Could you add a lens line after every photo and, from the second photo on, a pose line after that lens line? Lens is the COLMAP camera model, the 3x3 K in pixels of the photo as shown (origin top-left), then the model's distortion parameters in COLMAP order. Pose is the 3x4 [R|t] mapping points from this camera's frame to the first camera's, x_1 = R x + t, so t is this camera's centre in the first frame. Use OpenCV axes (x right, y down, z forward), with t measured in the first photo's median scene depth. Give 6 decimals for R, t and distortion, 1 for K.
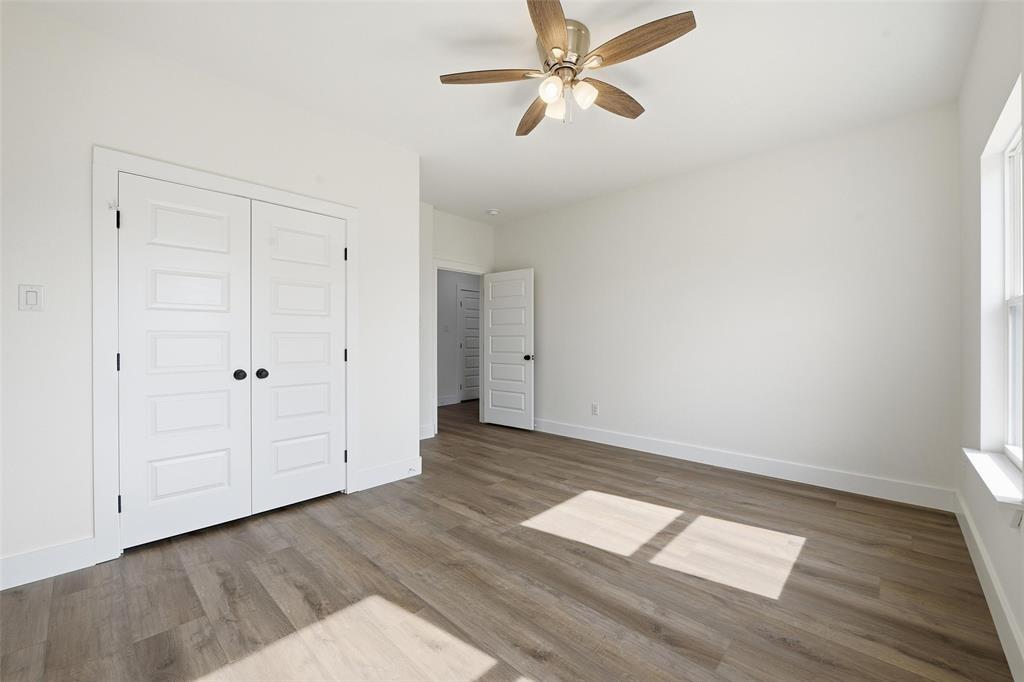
lens RADIAL K [[412.3, 0, 513.9], [0, 412.3, 338.3], [0, 0, 1]] dist [-0.007752, -0.000613]
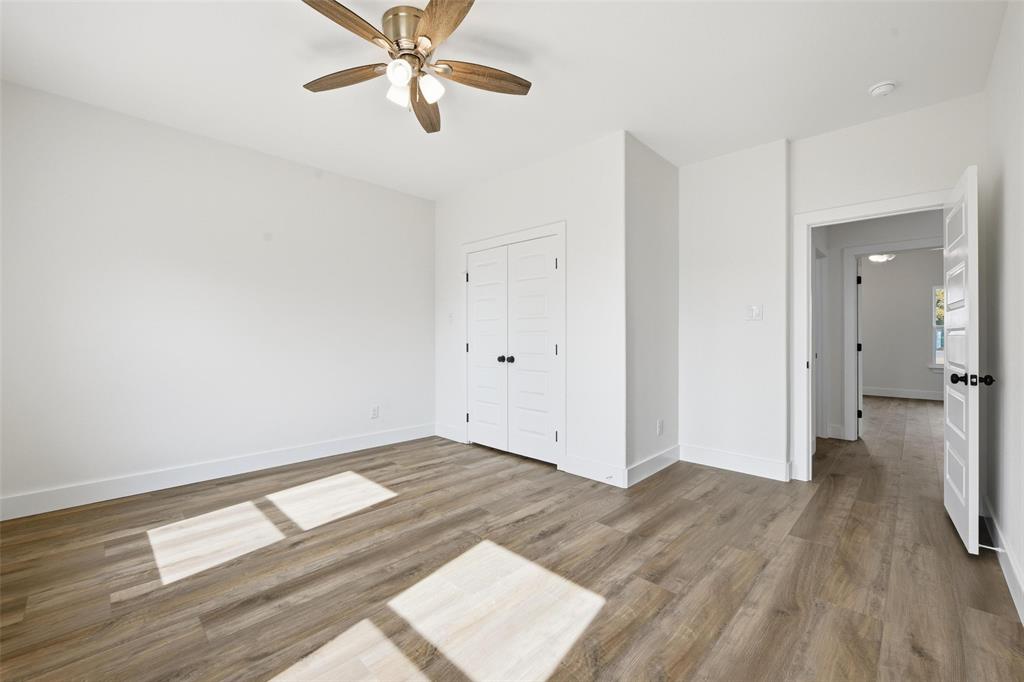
lens RADIAL K [[412.3, 0, 513.1], [0, 412.3, 340.0], [0, 0, 1]] dist [-0.007752, -0.000613]
pose [[-0.015872, 0.007866, -0.999843, 1.001216], [0.002616, 0.999966, 0.007825, 0.001762], [0.999871, -0.002491, -0.015892, 1.168093]]
